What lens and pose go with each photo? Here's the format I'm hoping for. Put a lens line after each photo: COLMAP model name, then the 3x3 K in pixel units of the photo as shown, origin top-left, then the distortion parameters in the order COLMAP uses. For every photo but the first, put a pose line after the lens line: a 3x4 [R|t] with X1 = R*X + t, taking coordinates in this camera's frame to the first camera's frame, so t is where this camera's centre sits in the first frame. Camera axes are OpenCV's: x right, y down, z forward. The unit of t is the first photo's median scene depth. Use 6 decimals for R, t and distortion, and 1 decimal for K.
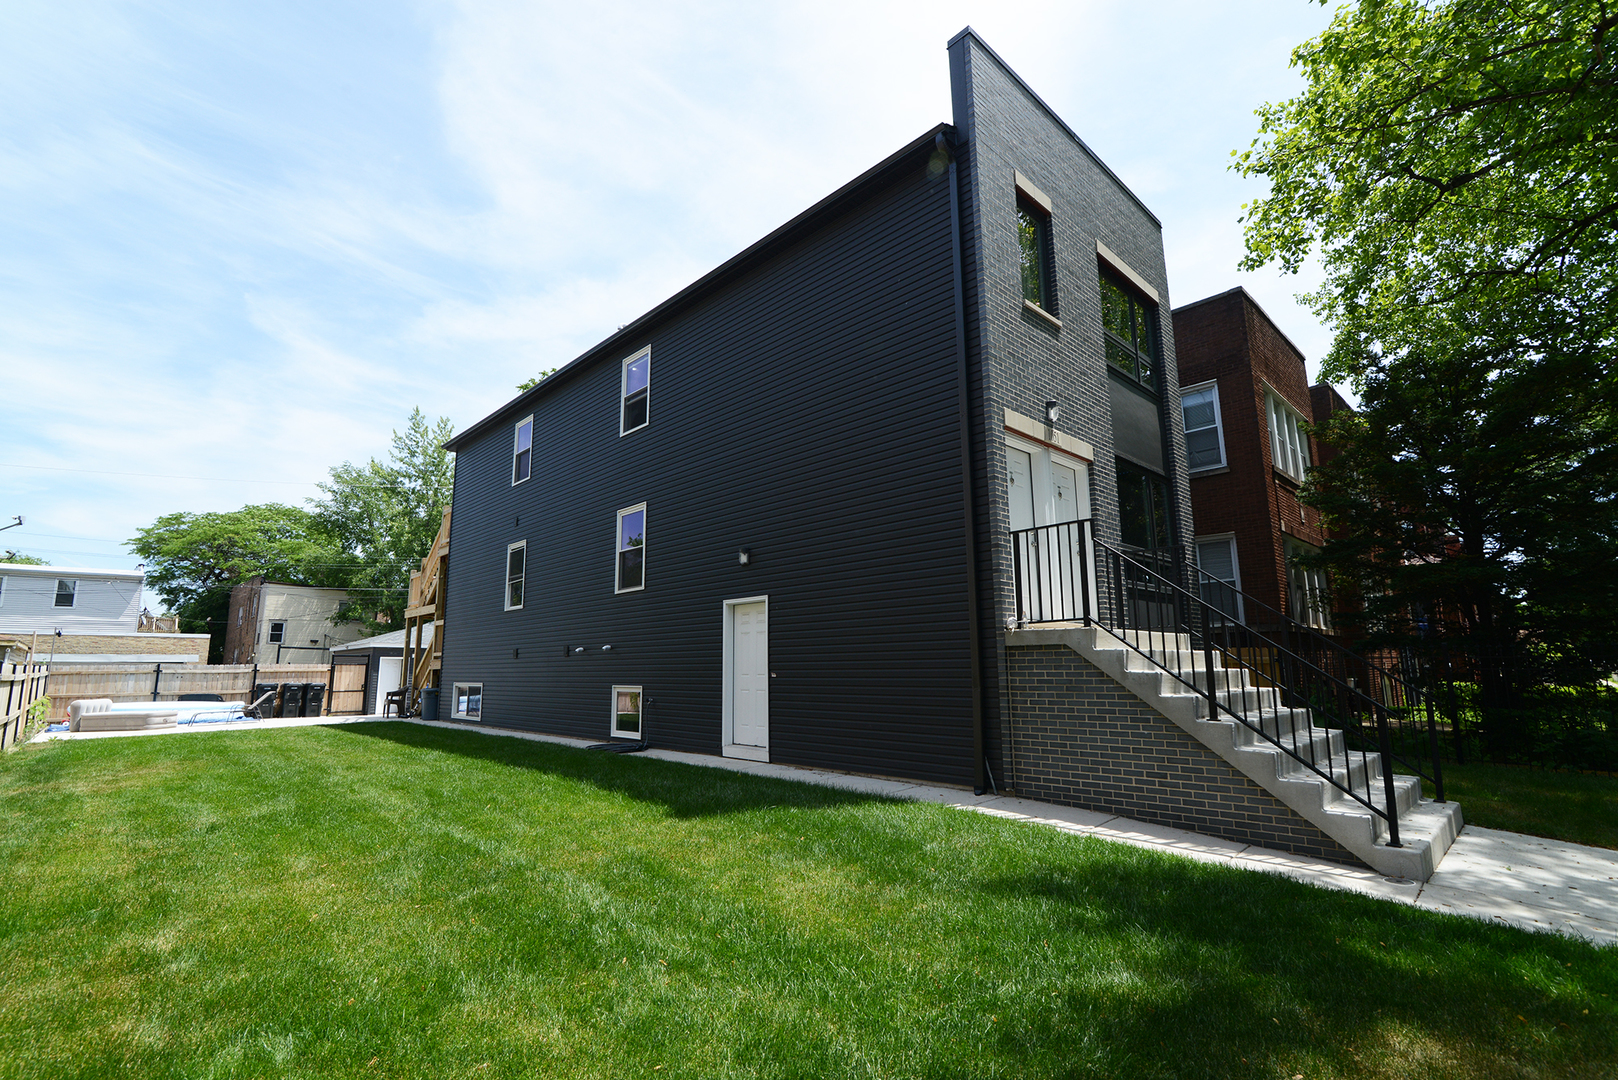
lens RADIAL K [[742.7, 0, 802.8], [0, 742.7, 538.5], [0, 0, 1]] dist [-0.021532, 0.001724]
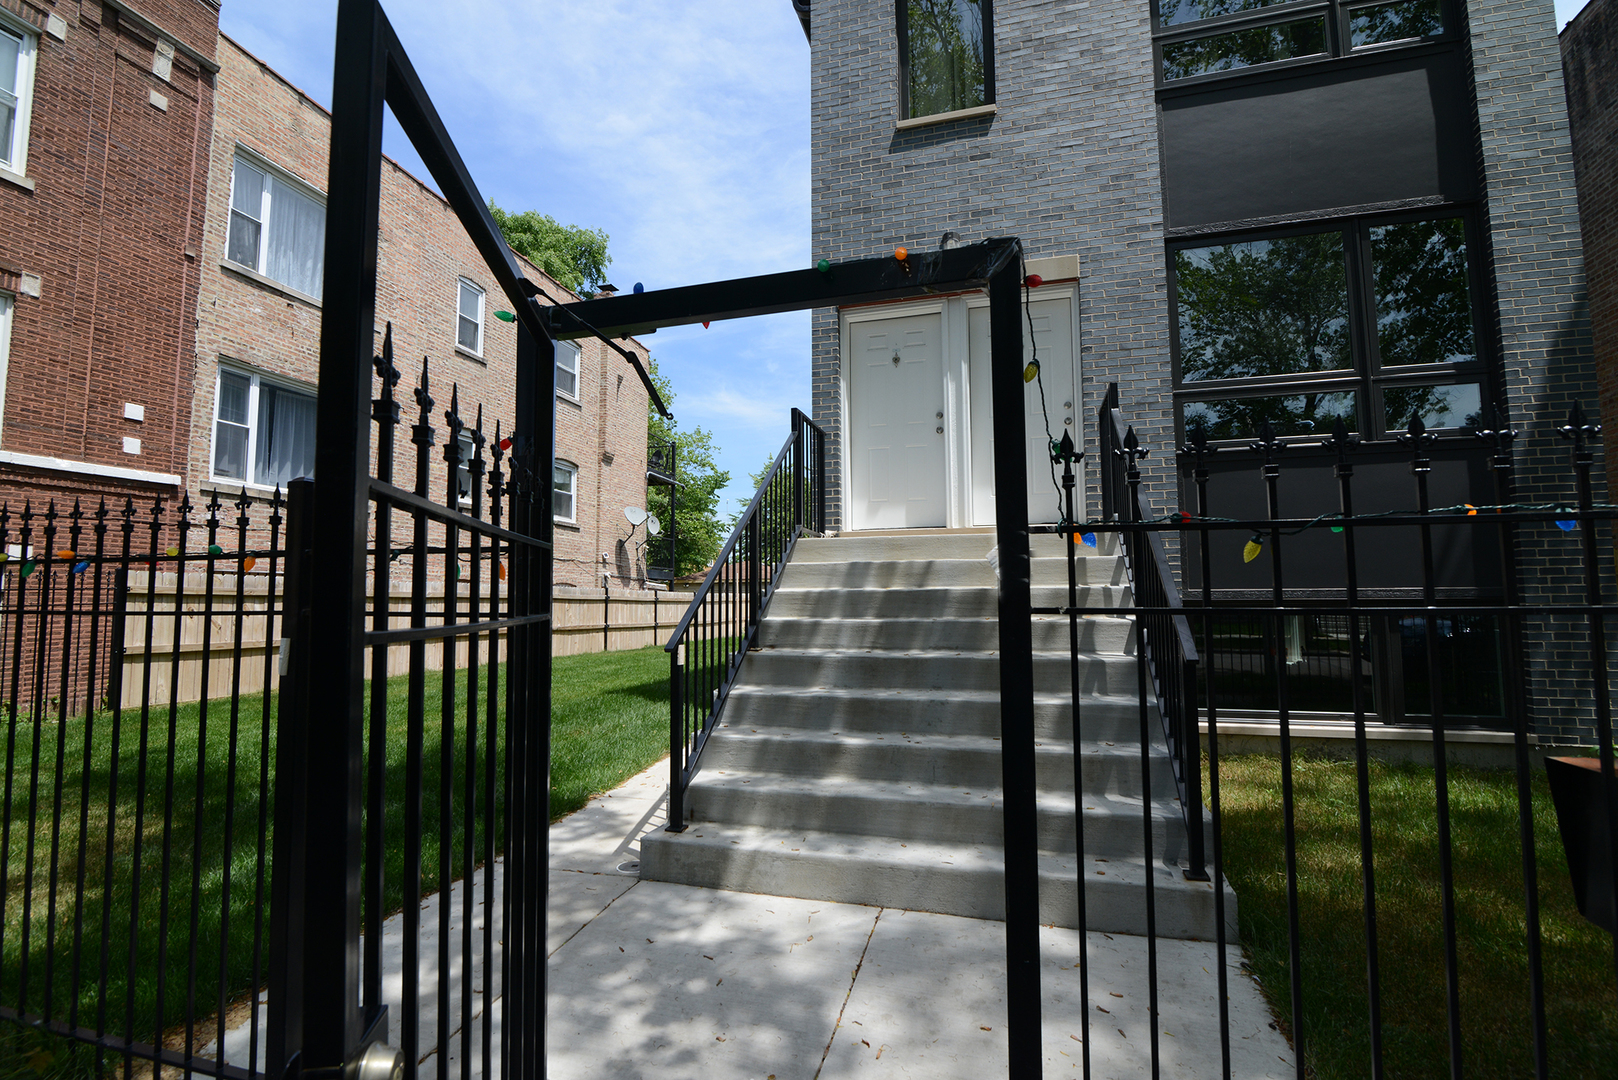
lens RADIAL K [[742.7, 0, 802.8], [0, 742.7, 538.5], [0, 0, 1]] dist [-0.021532, 0.001724]
pose [[0.496592, -0.065835, -0.865484, 0.422183], [0.150097, 0.988611, 0.010921, 0.041367], [0.854908, -0.135330, 0.500818, 0.221083]]
